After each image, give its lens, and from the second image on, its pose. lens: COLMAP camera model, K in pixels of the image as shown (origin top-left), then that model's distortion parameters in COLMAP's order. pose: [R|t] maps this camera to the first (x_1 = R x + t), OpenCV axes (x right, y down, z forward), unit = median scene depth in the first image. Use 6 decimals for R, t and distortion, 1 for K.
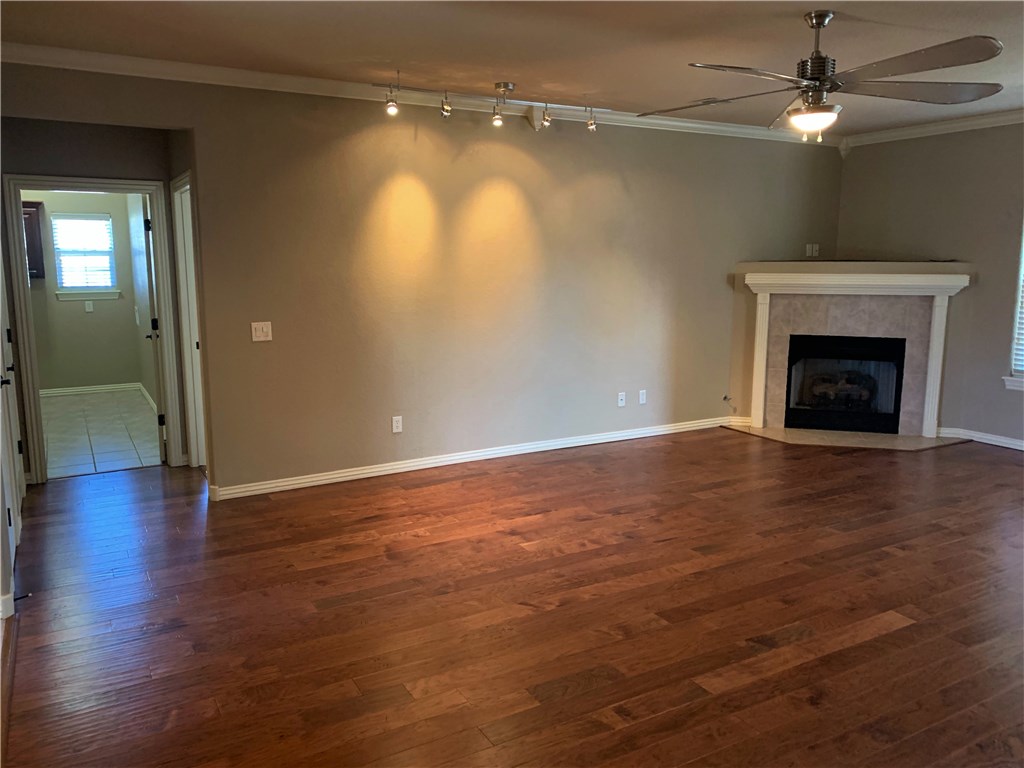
lens RADIAL K [[779.6, 0, 518.6], [0, 779.6, 377.8], [0, 0, 1]] dist [0.009590, 0.005037]
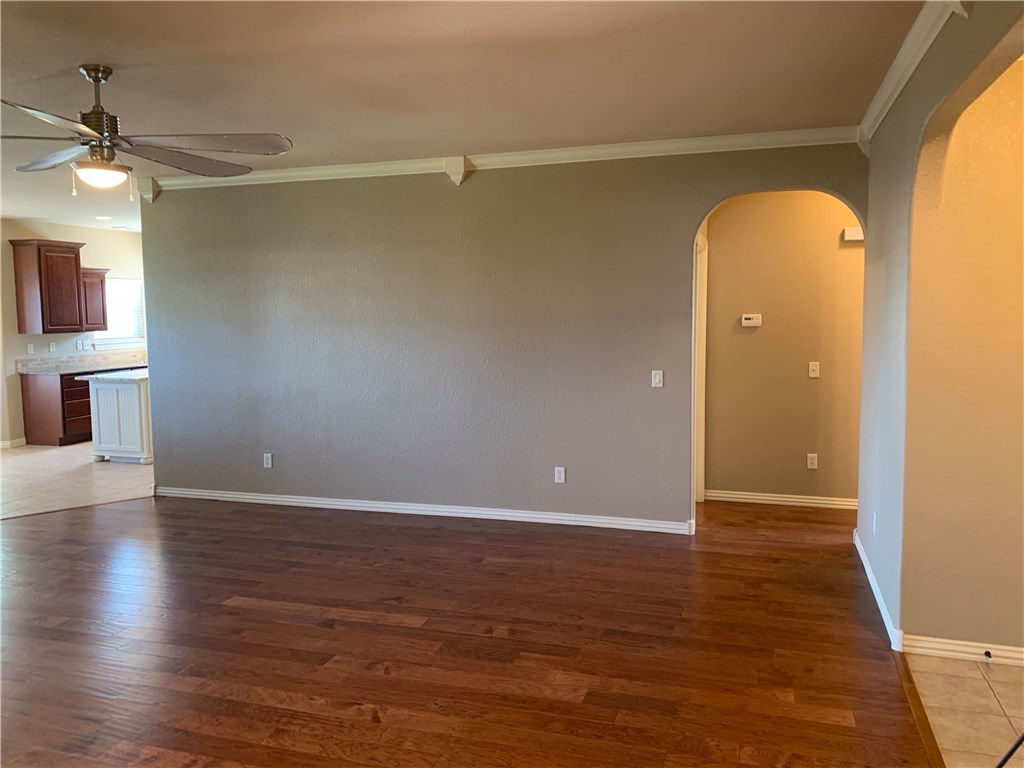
lens RADIAL K [[779.6, 0, 518.9], [0, 779.6, 386.1], [0, 0, 1]] dist [0.009590, 0.005037]
pose [[-0.671335, -0.068985, 0.737937, -0.799722], [0.125295, 0.970765, 0.204737, -0.249874], [-0.730487, 0.229907, -0.643065, 1.541625]]
